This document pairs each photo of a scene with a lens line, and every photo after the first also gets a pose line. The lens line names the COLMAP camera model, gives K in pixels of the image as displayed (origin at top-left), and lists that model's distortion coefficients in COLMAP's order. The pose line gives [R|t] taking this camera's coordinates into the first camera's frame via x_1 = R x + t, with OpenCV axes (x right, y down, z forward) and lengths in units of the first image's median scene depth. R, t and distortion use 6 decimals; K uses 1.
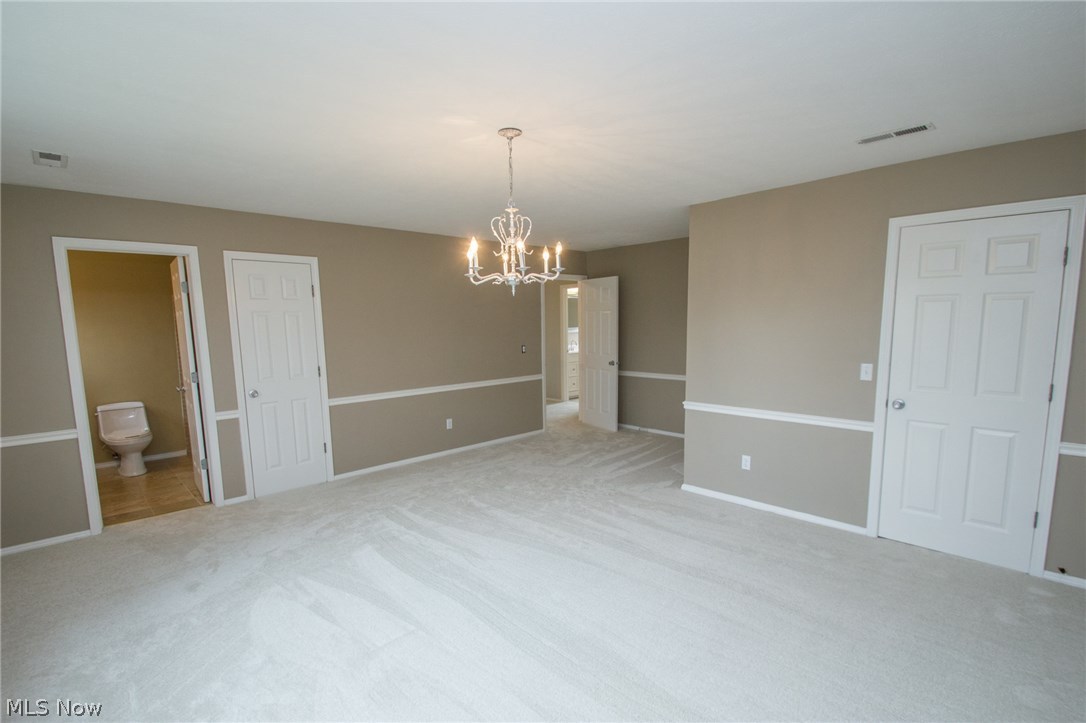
lens RADIAL K [[508.8, 0, 551.2], [0, 508.8, 385.4], [0, 0, 1]] dist [0.014863, -0.019394]
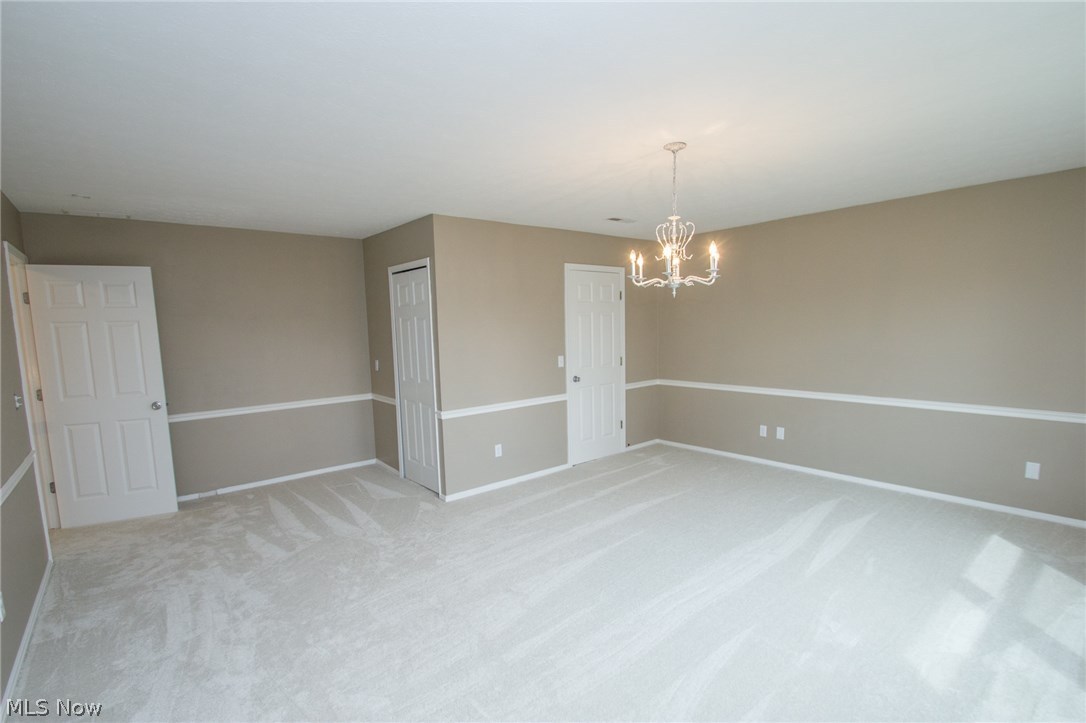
lens RADIAL K [[508.8, 0, 551.2], [0, 508.8, 385.4], [0, 0, 1]] dist [0.014863, -0.019394]
pose [[0.082238, -0.105286, 0.991036, -0.771057], [0.154371, 0.983748, 0.091702, -0.086205], [-0.984585, 0.145445, 0.097154, 0.770040]]
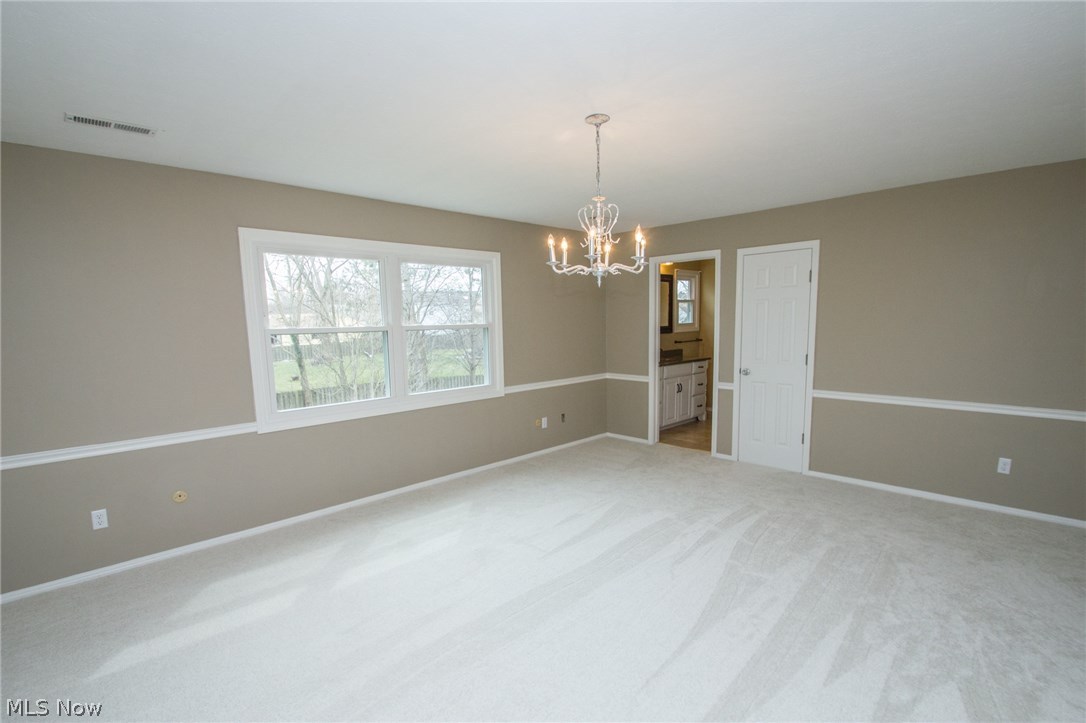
lens RADIAL K [[508.8, 0, 551.2], [0, 508.8, 385.4], [0, 0, 1]] dist [0.014863, -0.019394]
pose [[0.001299, 0.147464, -0.989067, 0.600520], [-0.108551, 0.983244, 0.146453, -0.080575], [0.994090, 0.107174, 0.017284, 0.596025]]
